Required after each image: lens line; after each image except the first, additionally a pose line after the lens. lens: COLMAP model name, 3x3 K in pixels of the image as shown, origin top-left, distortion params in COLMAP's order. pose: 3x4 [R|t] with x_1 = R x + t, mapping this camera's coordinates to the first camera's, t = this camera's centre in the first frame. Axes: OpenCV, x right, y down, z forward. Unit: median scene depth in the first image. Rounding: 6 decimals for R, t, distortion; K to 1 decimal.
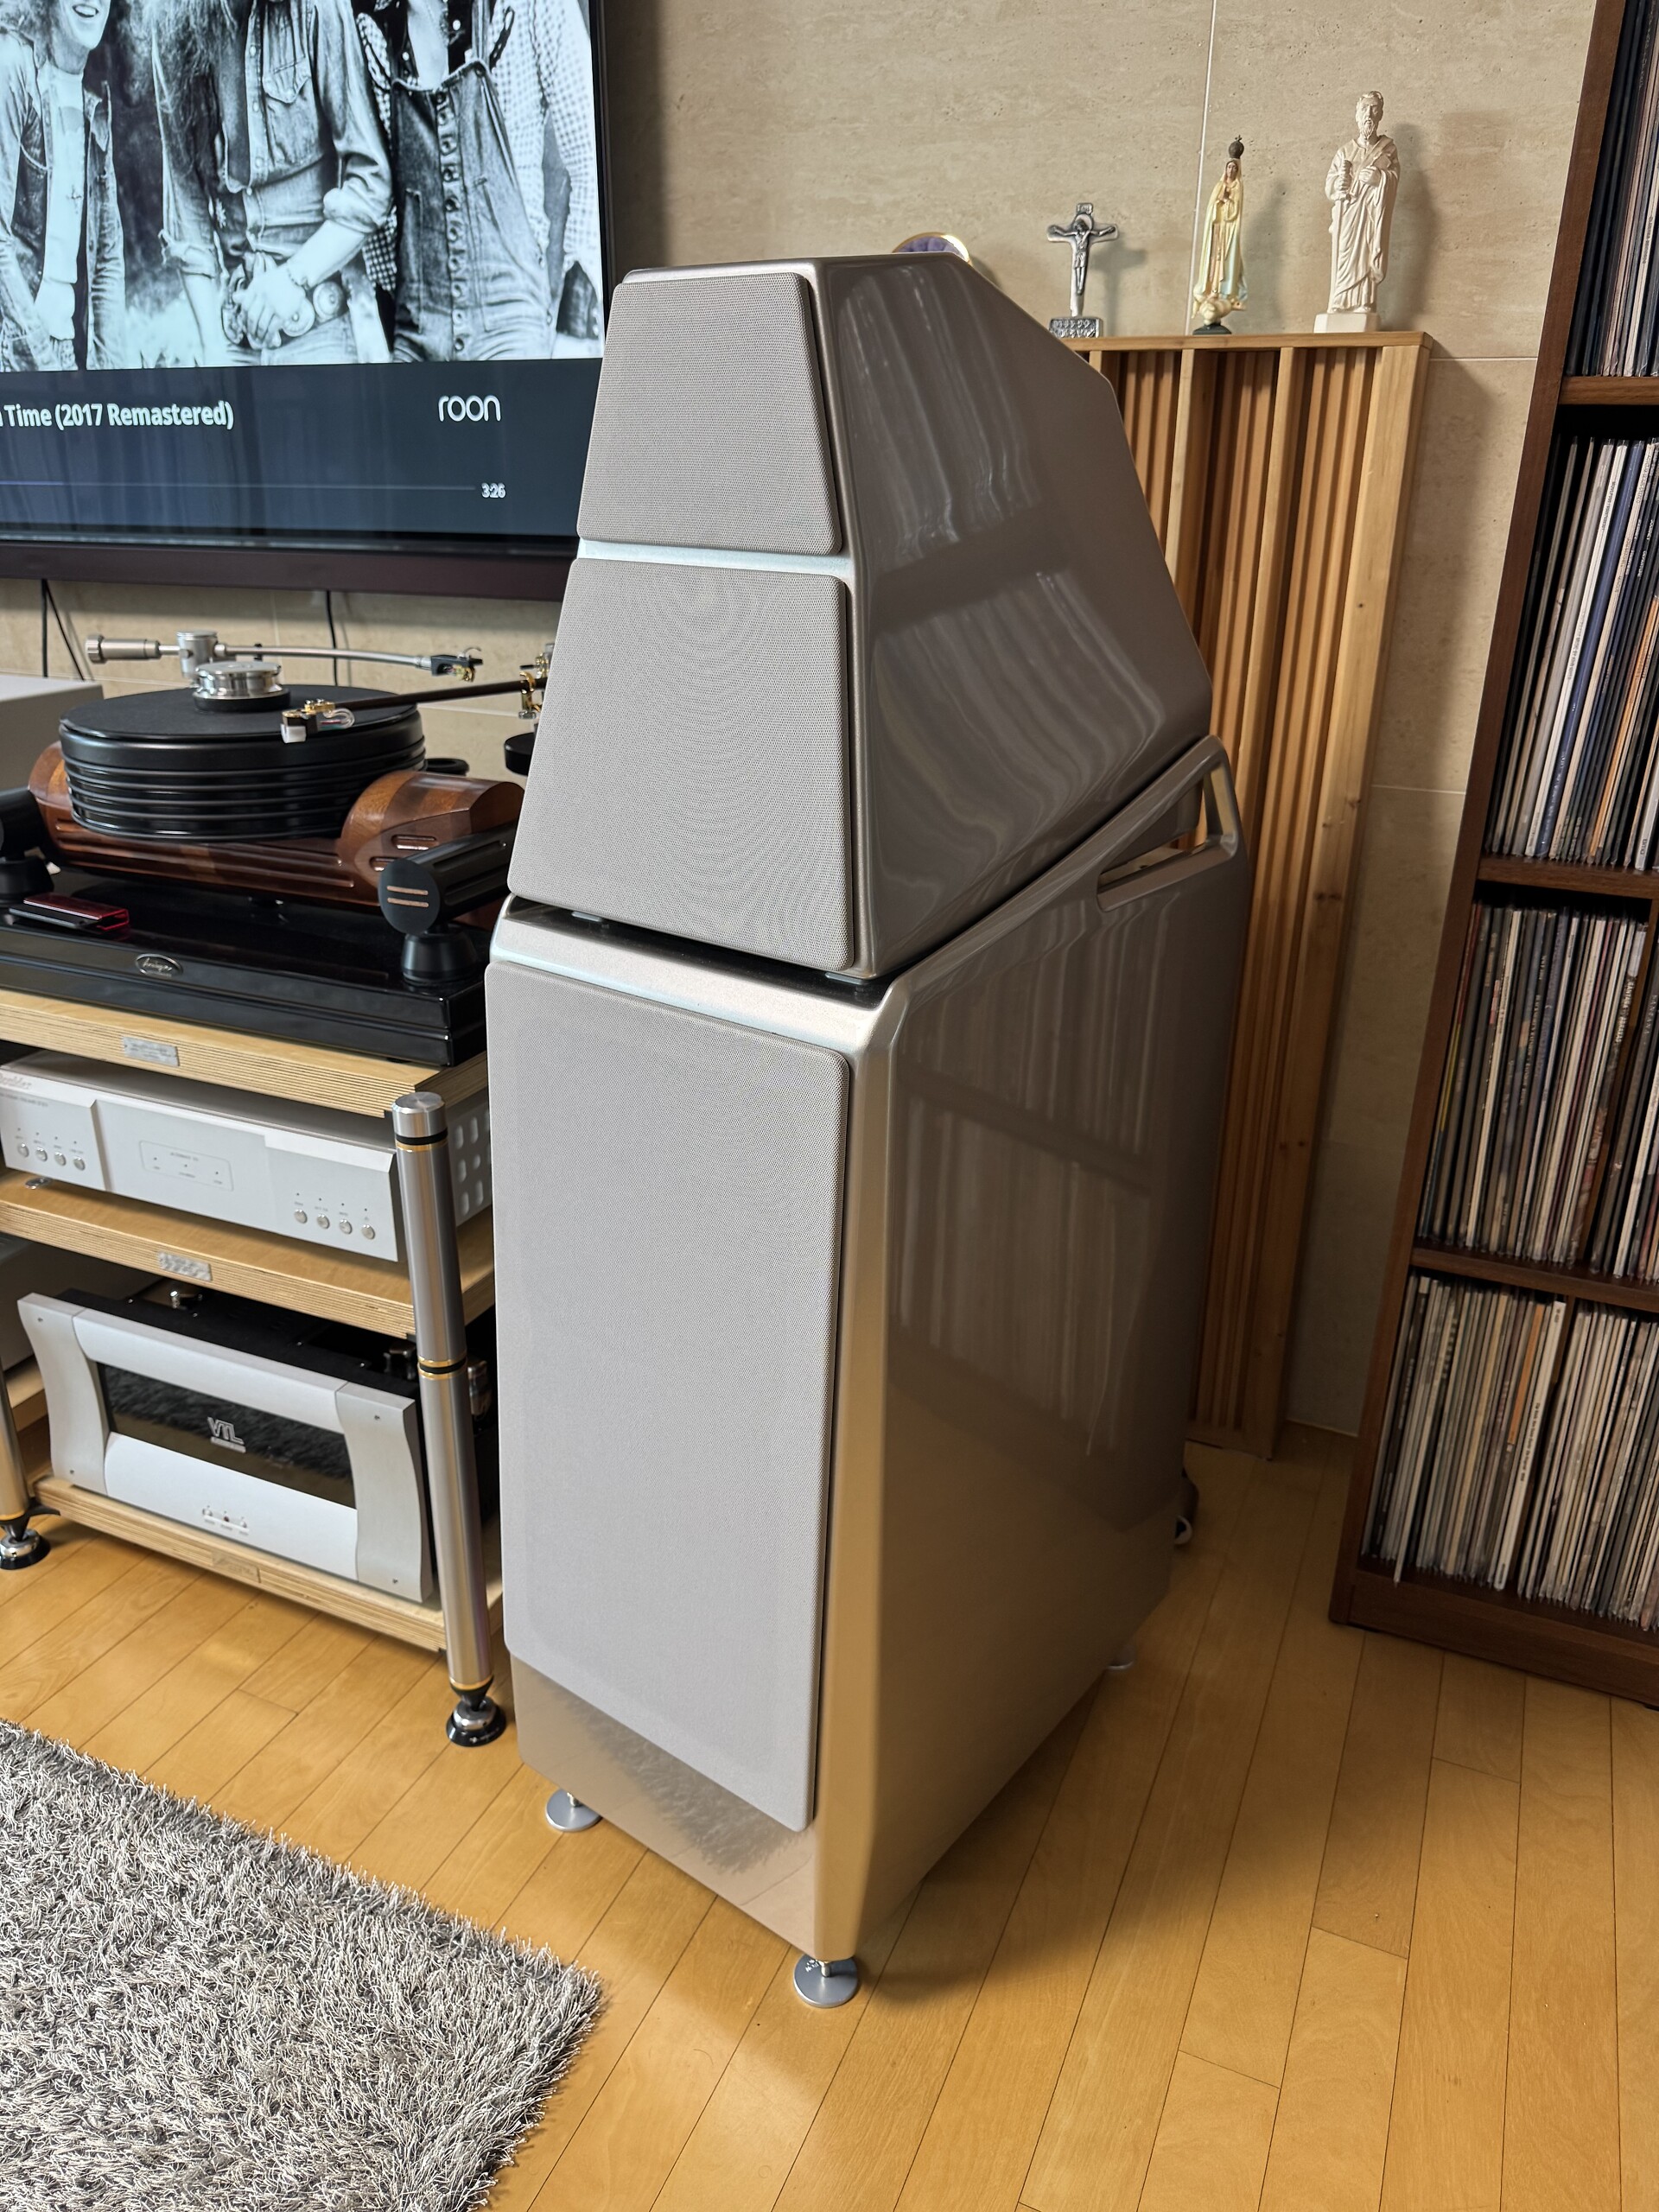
lens RADIAL K [[1559.1, 0, 807.1], [0, 1559.1, 1100.0], [0, 0, 1]] dist [0.025428, -0.037788]
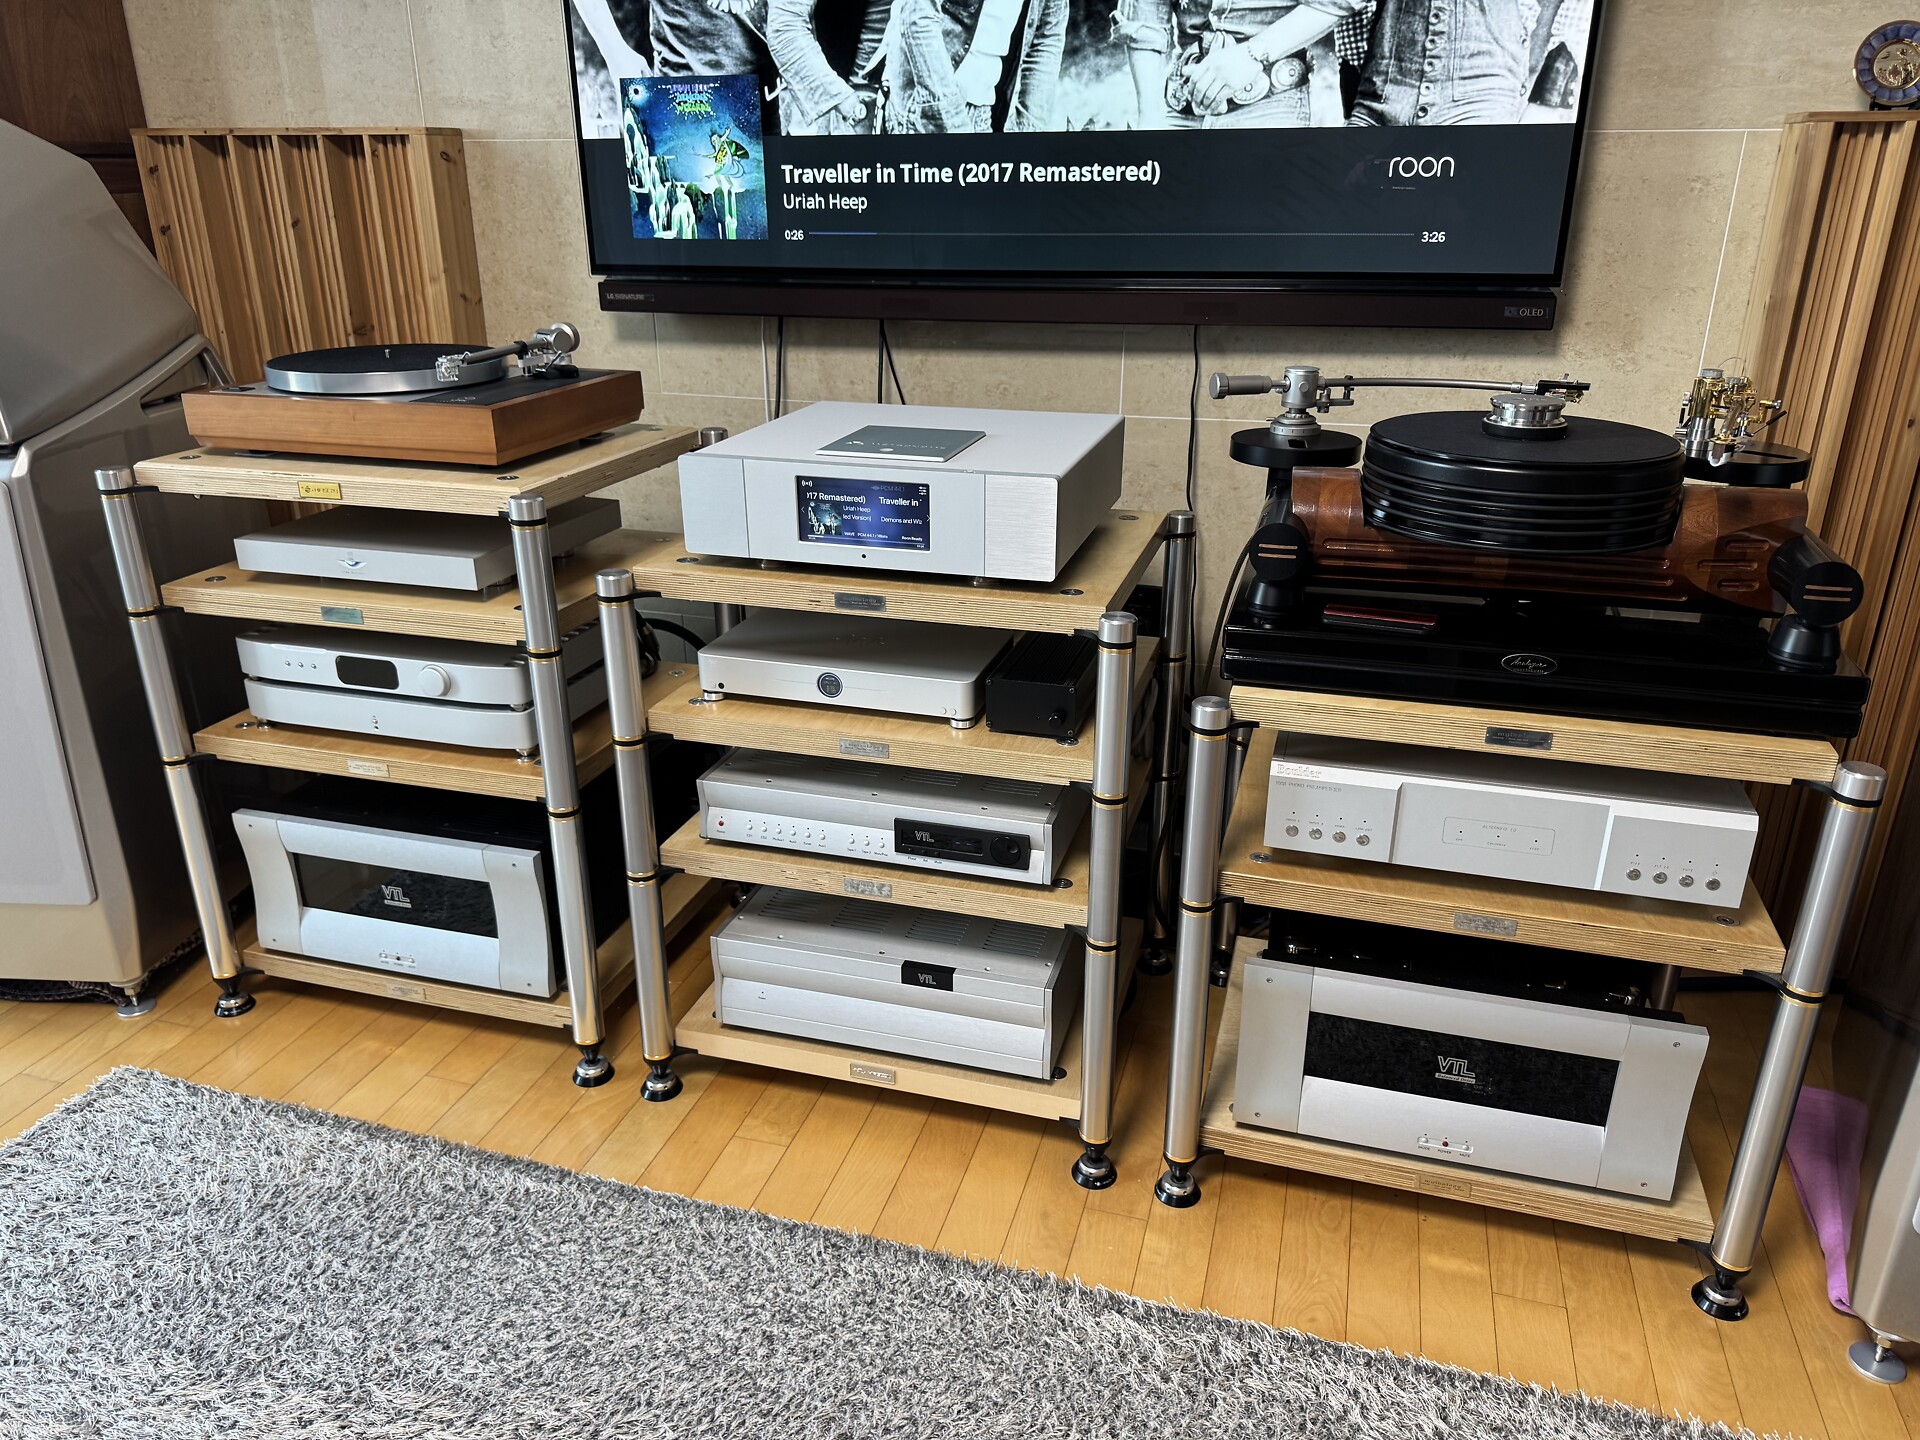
lens RADIAL K [[1353.3, 0, 960.0], [0, 1353.3, 719.1], [0, 0, 1]] dist [0.025428, -0.037788]
pose [[0.993004, -0.051238, 0.106380, -0.692078], [0.052523, 0.998576, -0.009309, -0.042536], [-0.105752, 0.014831, 0.994282, 0.042955]]
